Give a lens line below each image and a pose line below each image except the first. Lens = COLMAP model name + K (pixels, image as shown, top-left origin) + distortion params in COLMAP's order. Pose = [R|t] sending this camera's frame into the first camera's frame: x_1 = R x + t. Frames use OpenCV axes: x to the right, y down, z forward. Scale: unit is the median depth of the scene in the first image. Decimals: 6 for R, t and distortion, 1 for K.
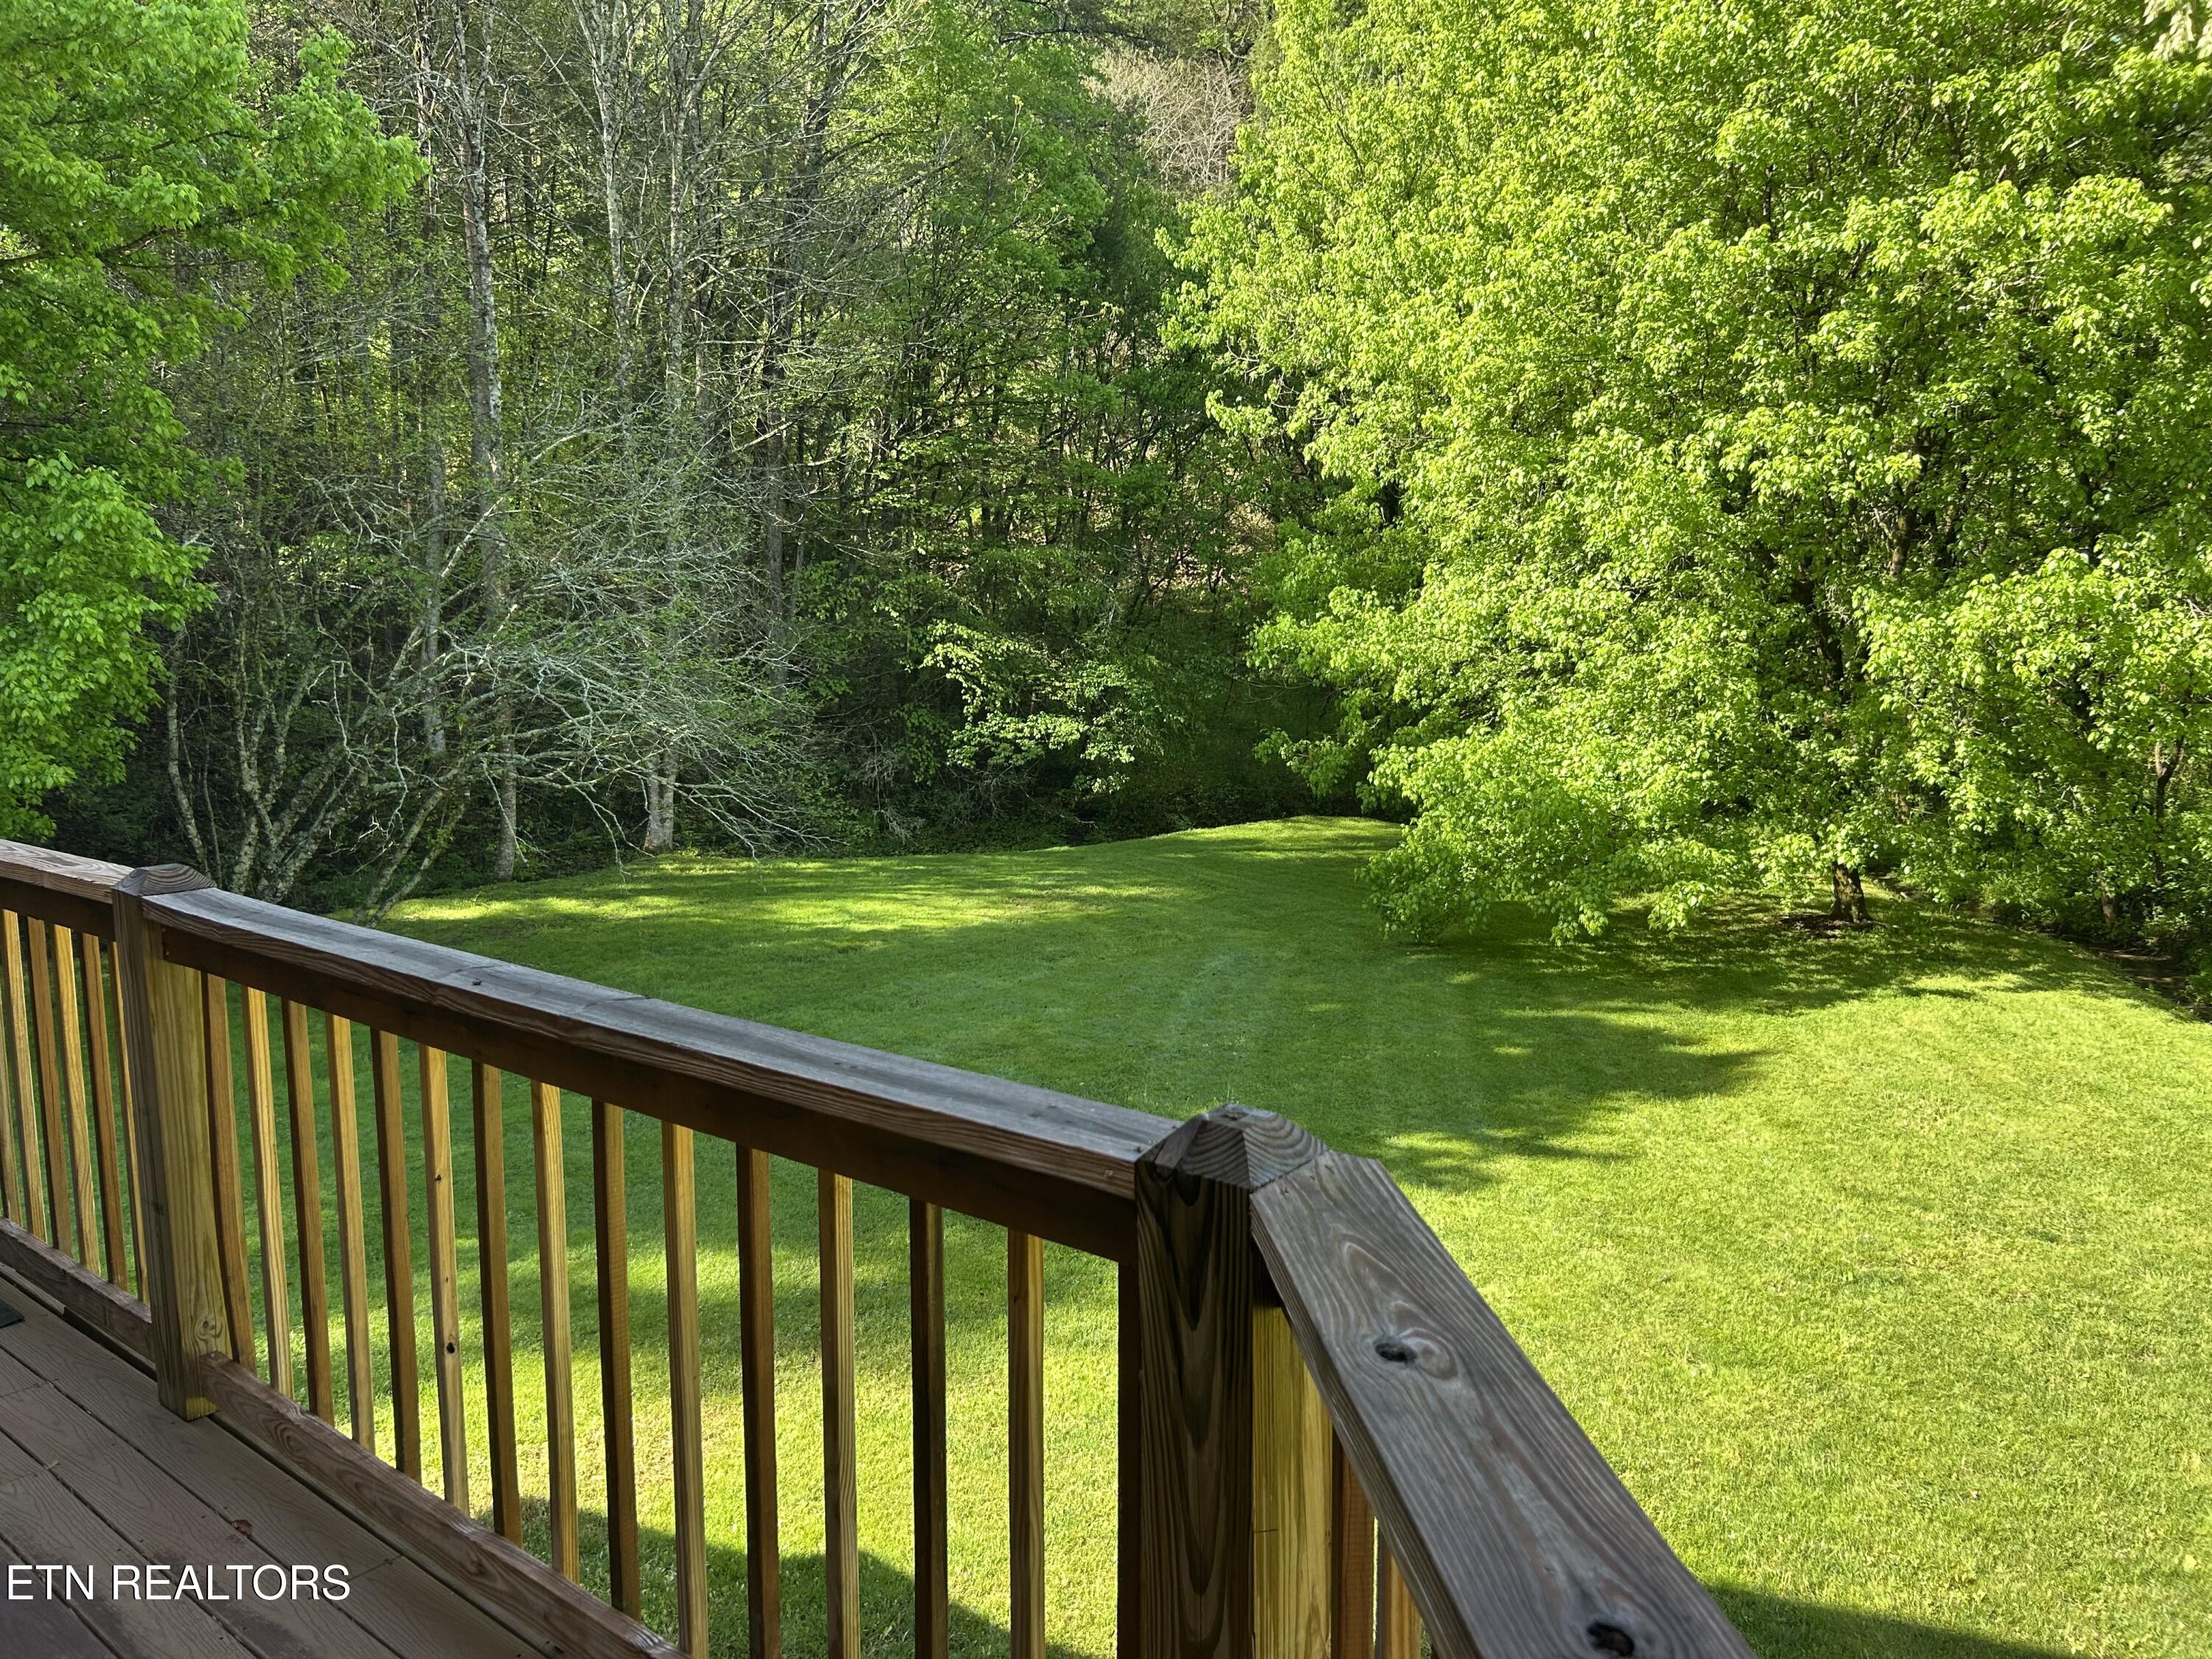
lens RADIAL K [[1658.3, 0, 1107.6], [0, 1658.3, 829.0], [0, 0, 1]] dist [-0.006287, 0.001801]
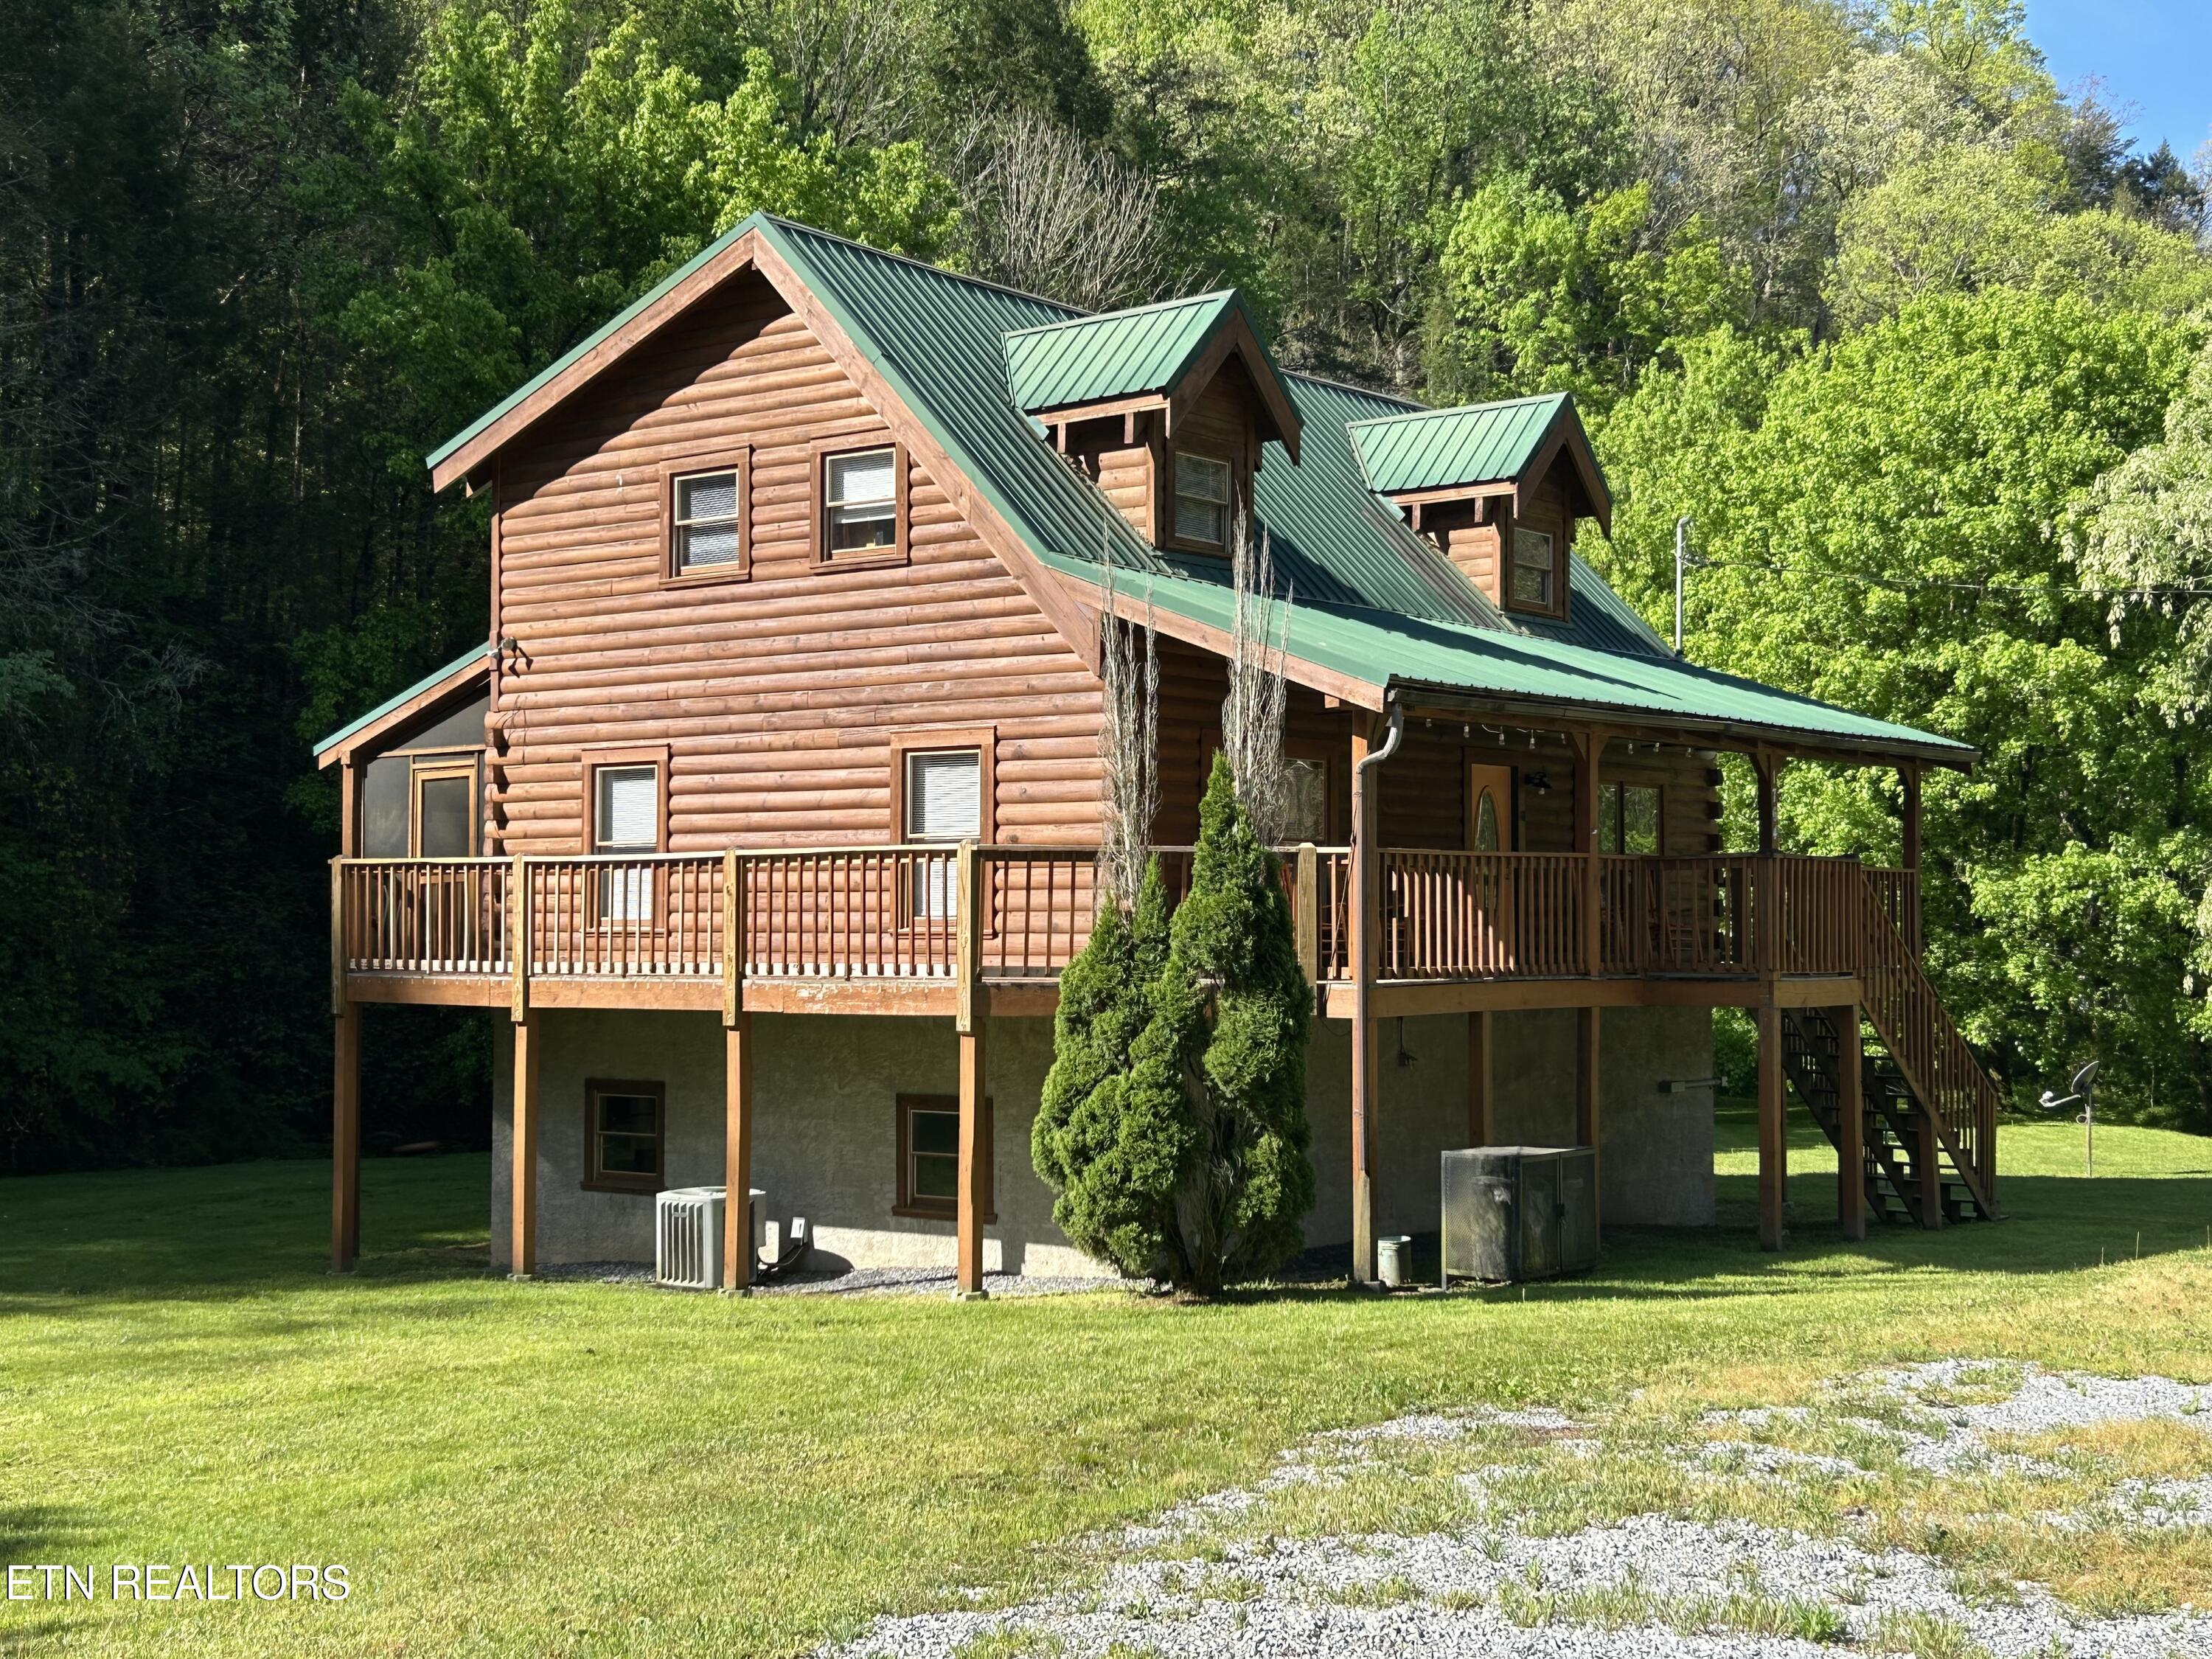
lens RADIAL K [[2825.8, 0, 1105.8], [0, 2825.8, 831.1], [0, 0, 1]] dist [0.093147, 0.000000]
pose [[0.999476, 0.011085, 0.030403, -0.497102], [-0.005835, 0.985837, -0.167607, 0.309981], [-0.031831, 0.167342, 0.985385, -1.807833]]
